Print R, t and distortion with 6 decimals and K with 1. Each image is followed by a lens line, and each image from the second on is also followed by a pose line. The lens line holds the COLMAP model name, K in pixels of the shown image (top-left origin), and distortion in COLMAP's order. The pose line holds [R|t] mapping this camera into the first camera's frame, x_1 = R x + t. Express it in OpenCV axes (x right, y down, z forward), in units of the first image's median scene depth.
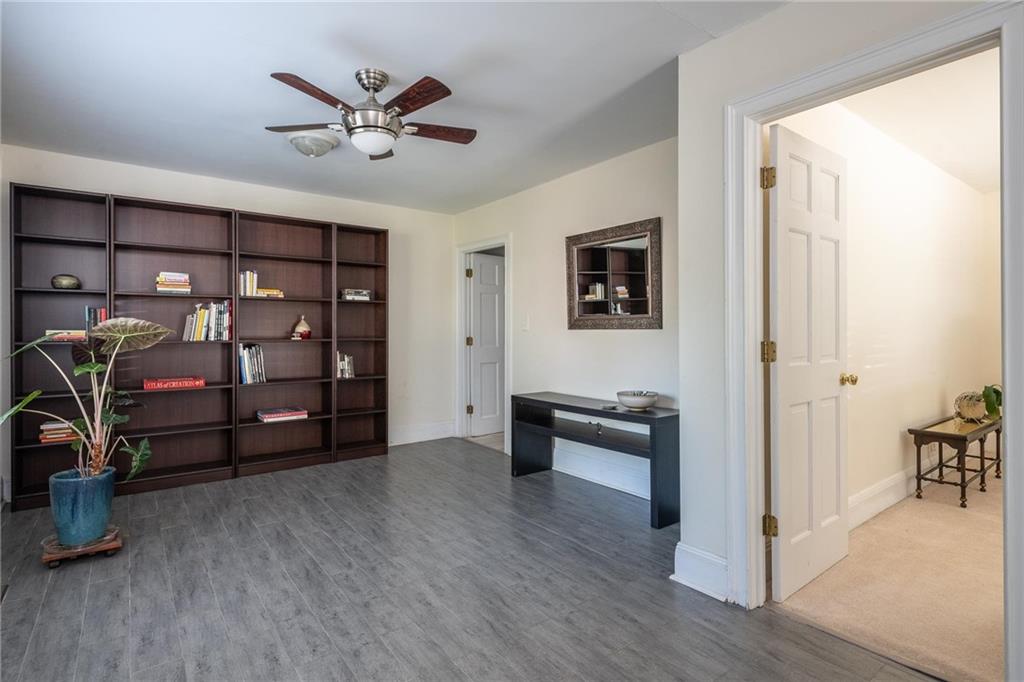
lens RADIAL K [[517.7, 0, 512.6], [0, 517.7, 335.9], [0, 0, 1]] dist [0.017258, -0.003480]
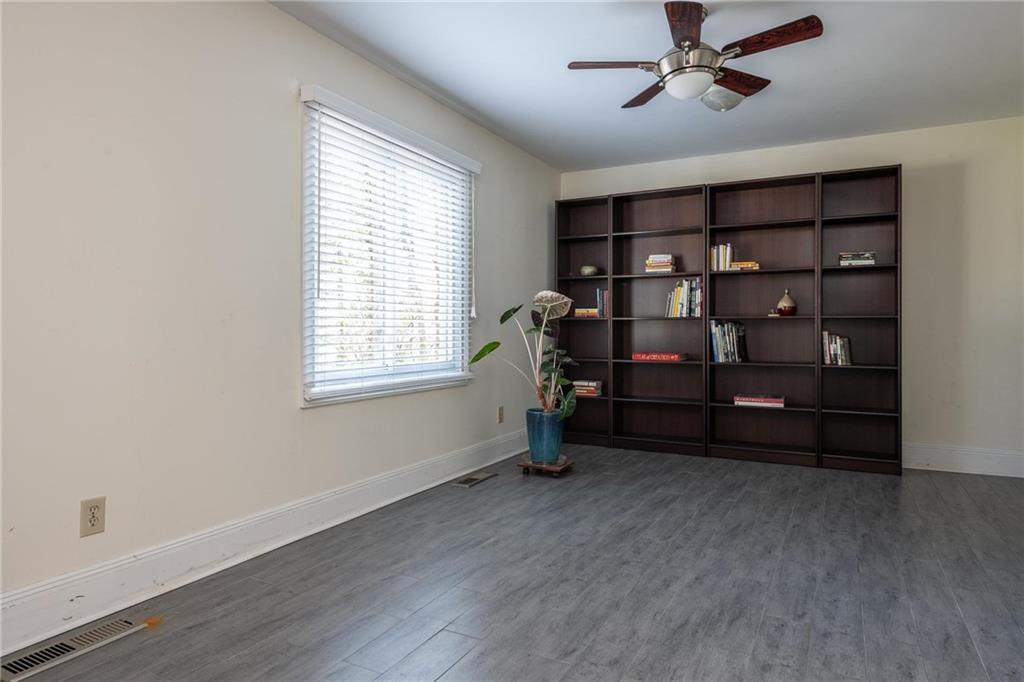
lens RADIAL K [[636.4, 0, 511.8], [0, 636.4, 336.4], [0, 0, 1]] dist [0.009770, -0.002316]
pose [[0.421445, 0.006791, -0.906828, 0.427361], [-0.012998, 0.999914, 0.001447, 0.051130], [0.906761, 0.011177, 0.421498, 0.169404]]
